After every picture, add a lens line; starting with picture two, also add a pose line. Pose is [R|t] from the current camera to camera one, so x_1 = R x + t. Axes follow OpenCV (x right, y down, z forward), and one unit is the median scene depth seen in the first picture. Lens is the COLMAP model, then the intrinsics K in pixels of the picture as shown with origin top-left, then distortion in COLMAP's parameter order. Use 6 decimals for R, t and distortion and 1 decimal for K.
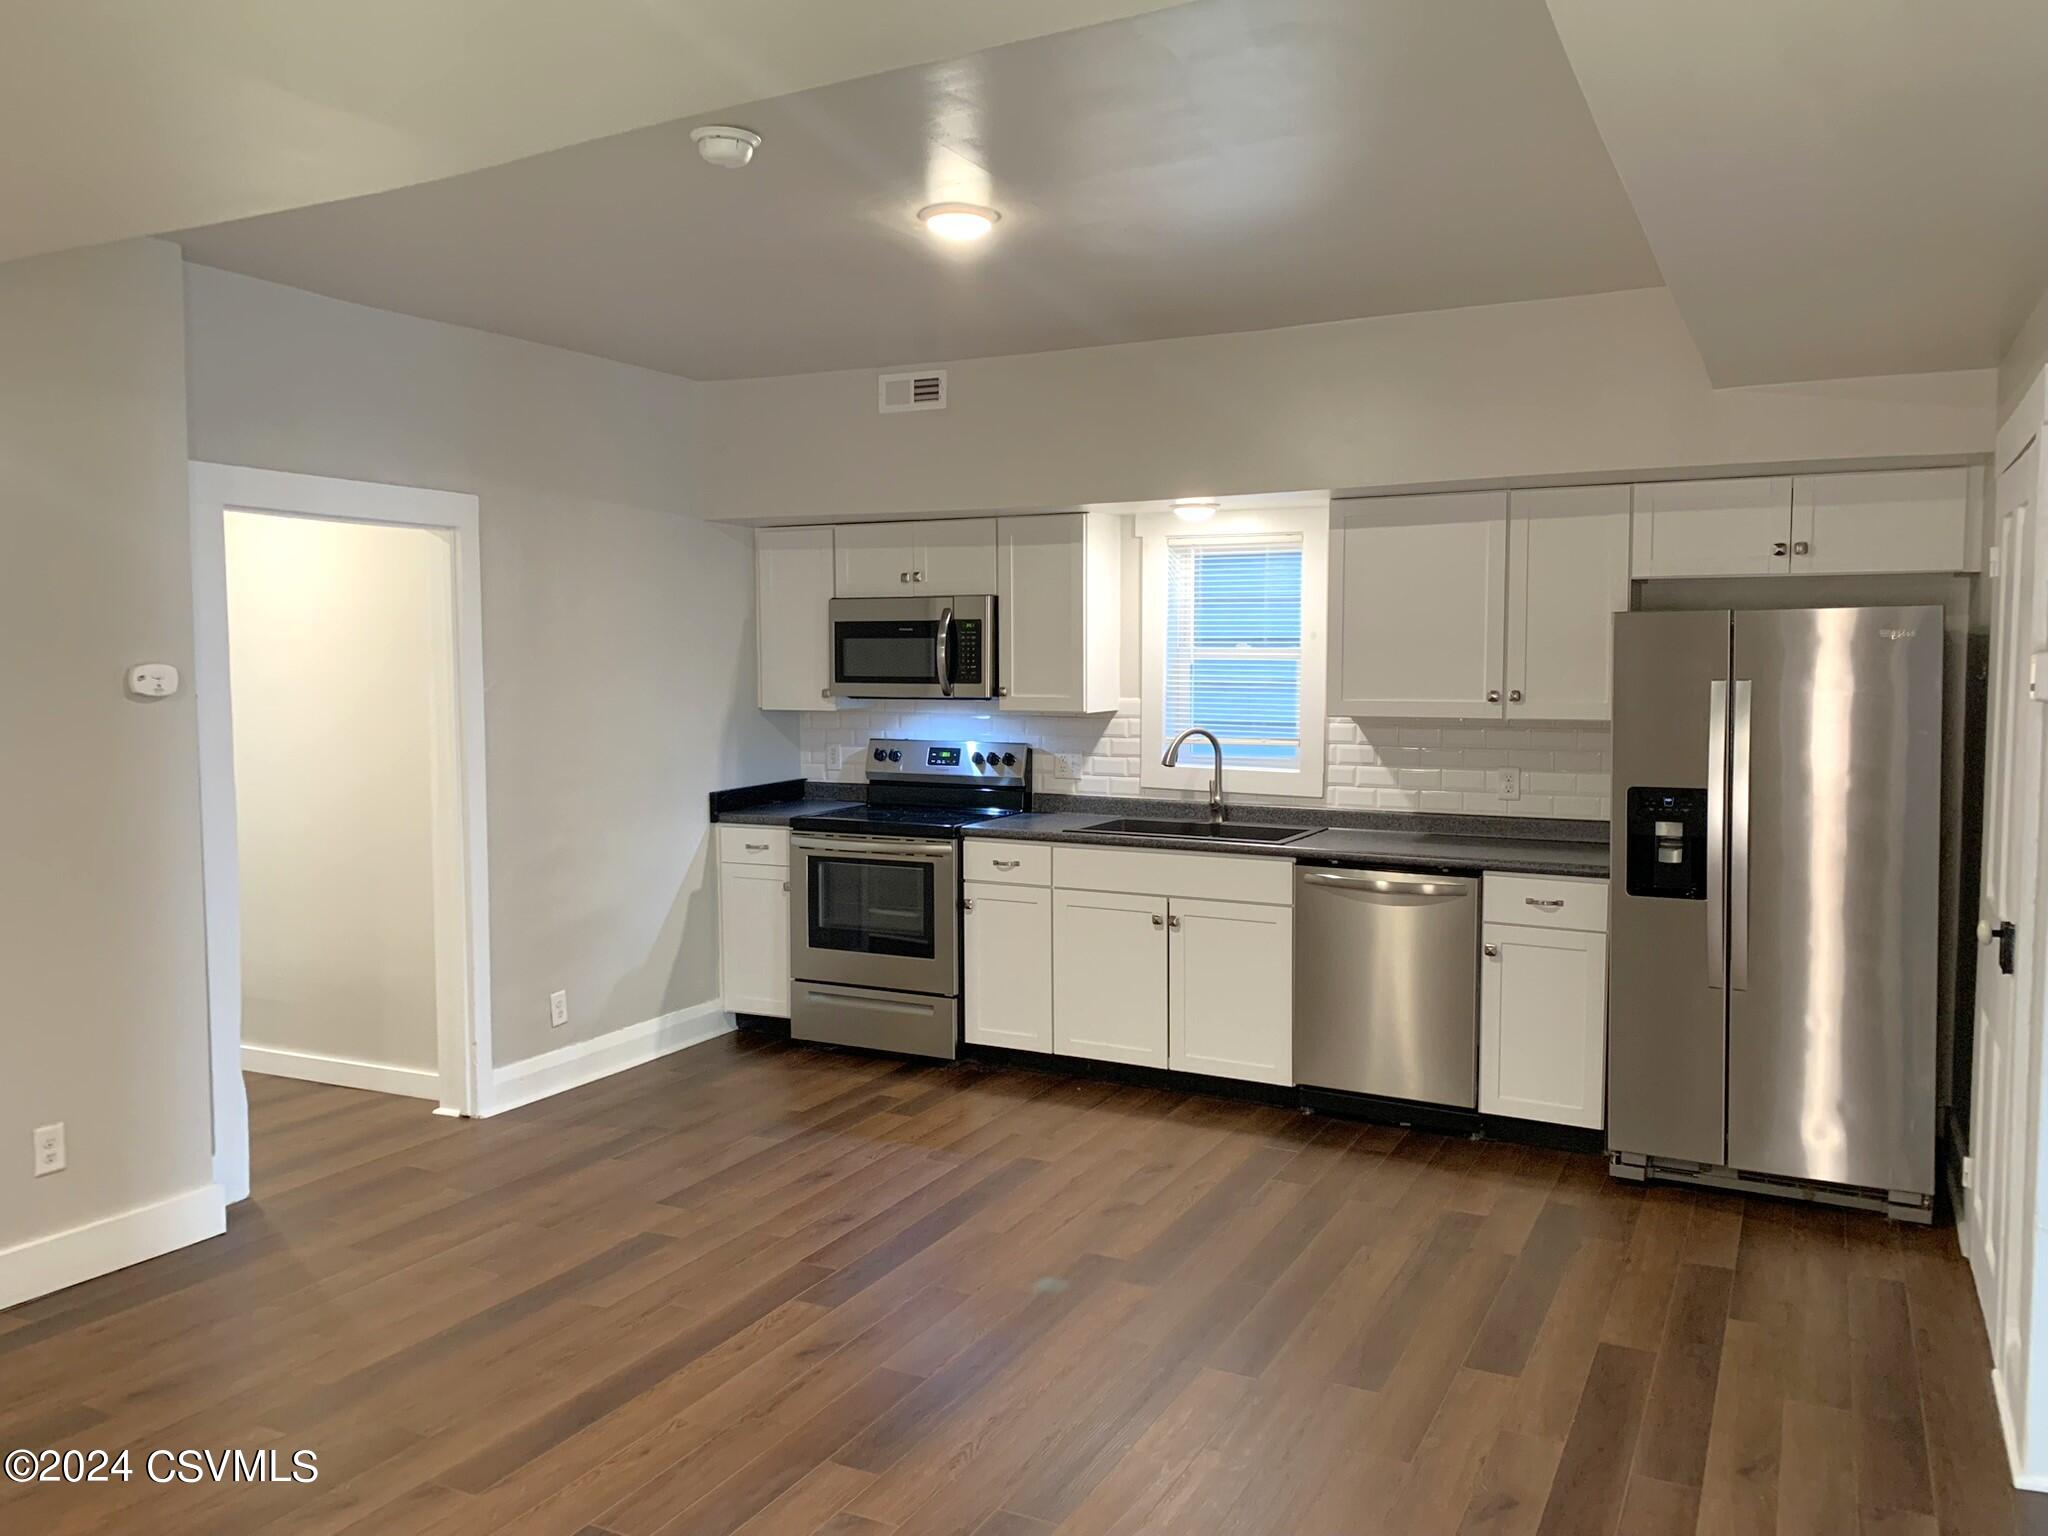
lens RADIAL K [[1548.9, 0, 1024.0], [0, 1548.9, 768.0], [0, 0, 1]] dist [0.012026, -0.002135]
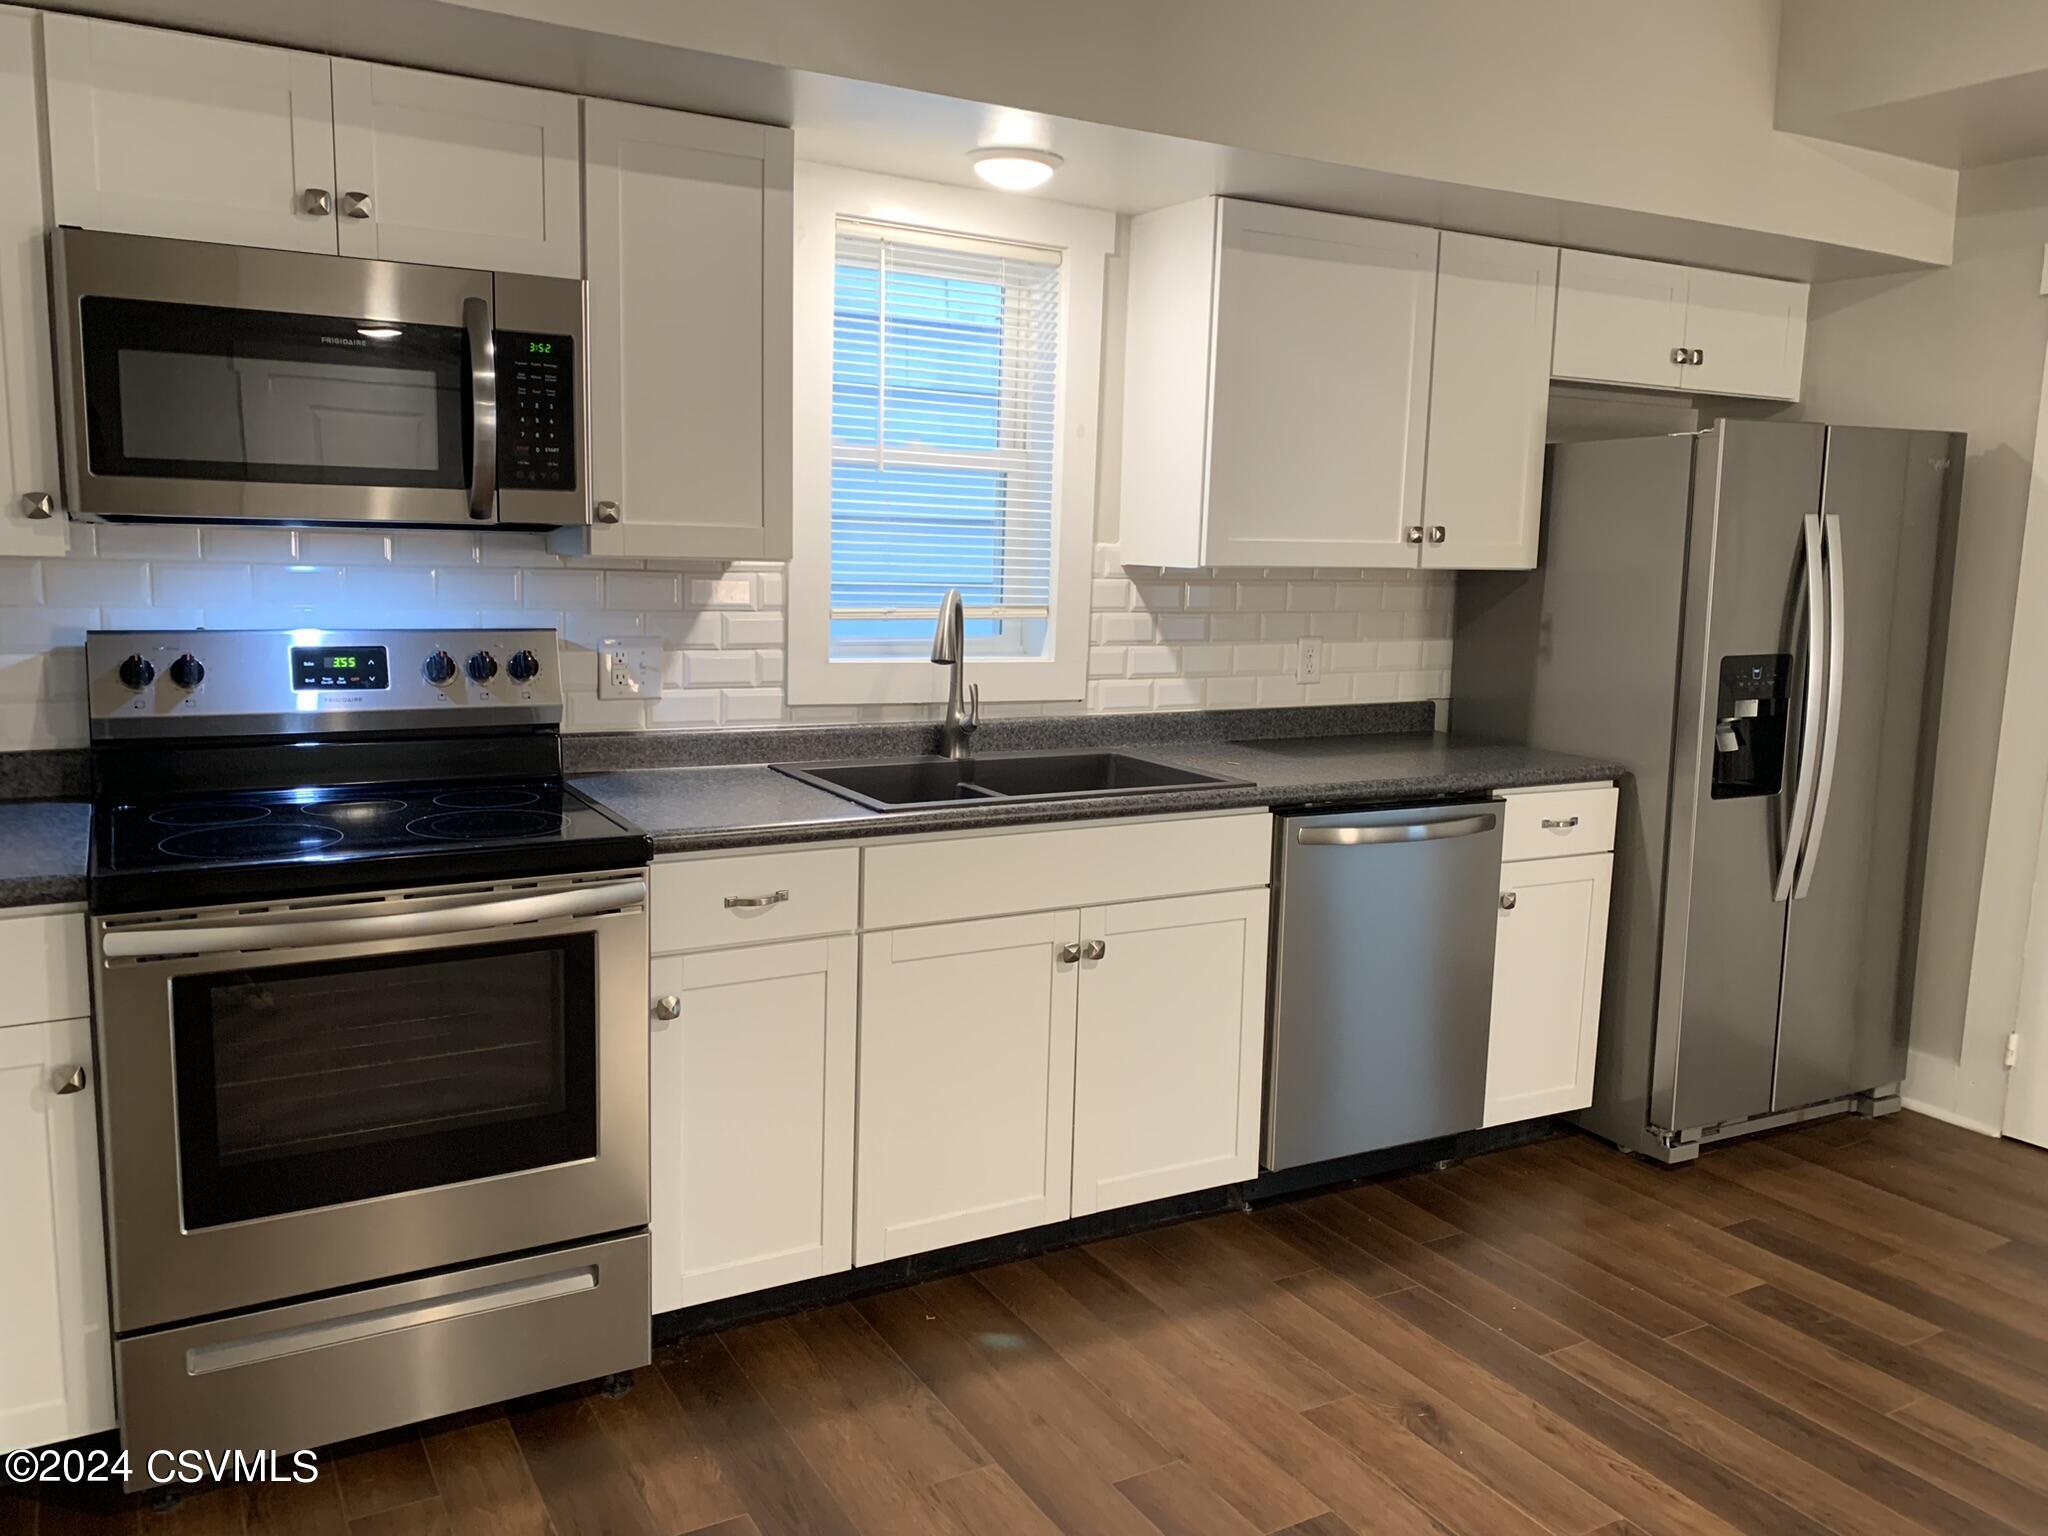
lens RADIAL K [[1528.9, 0, 1024.0], [0, 1528.9, 768.0], [0, 0, 1]] dist [0.024244, -0.003087]
pose [[0.556315, -0.109448, 0.823733, -0.325930], [0.036491, 0.993550, 0.107367, -0.020372], [-0.830170, -0.029671, 0.556720, 0.681462]]
